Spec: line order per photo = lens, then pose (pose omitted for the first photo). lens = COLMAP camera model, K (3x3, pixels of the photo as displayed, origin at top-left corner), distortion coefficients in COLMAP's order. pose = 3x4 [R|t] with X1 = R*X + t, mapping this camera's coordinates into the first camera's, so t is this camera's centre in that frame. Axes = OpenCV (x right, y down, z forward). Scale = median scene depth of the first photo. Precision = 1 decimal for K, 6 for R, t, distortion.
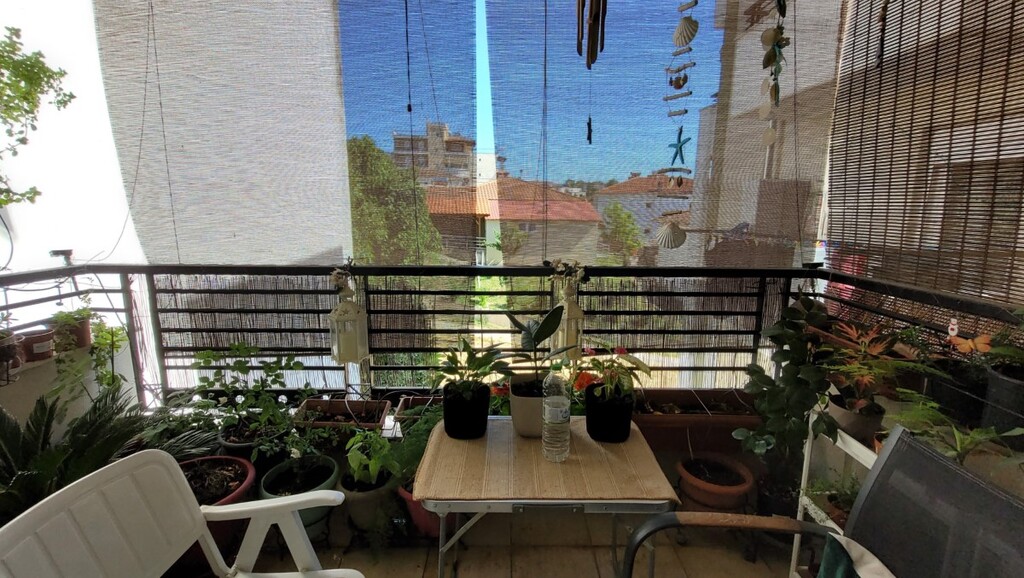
lens RADIAL K [[441.4, 0, 512.0], [0, 441.4, 289.0], [0, 0, 1]] dist [0.000316, 0.000028]
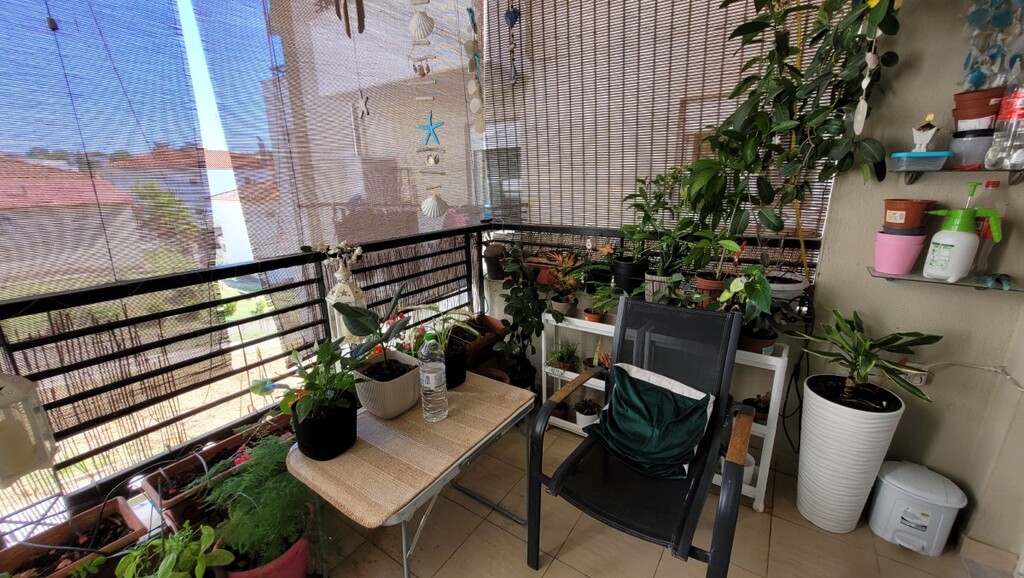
lens RADIAL K [[402.6, 0, 514.7], [0, 402.6, 288.2], [0, 0, 1]] dist [0.002251, 0.000044]
pose [[0.571854, -0.233369, 0.786462, -0.344595], [0.175527, 0.971289, 0.160584, -0.036928], [-0.801357, 0.046215, 0.596398, 0.167838]]
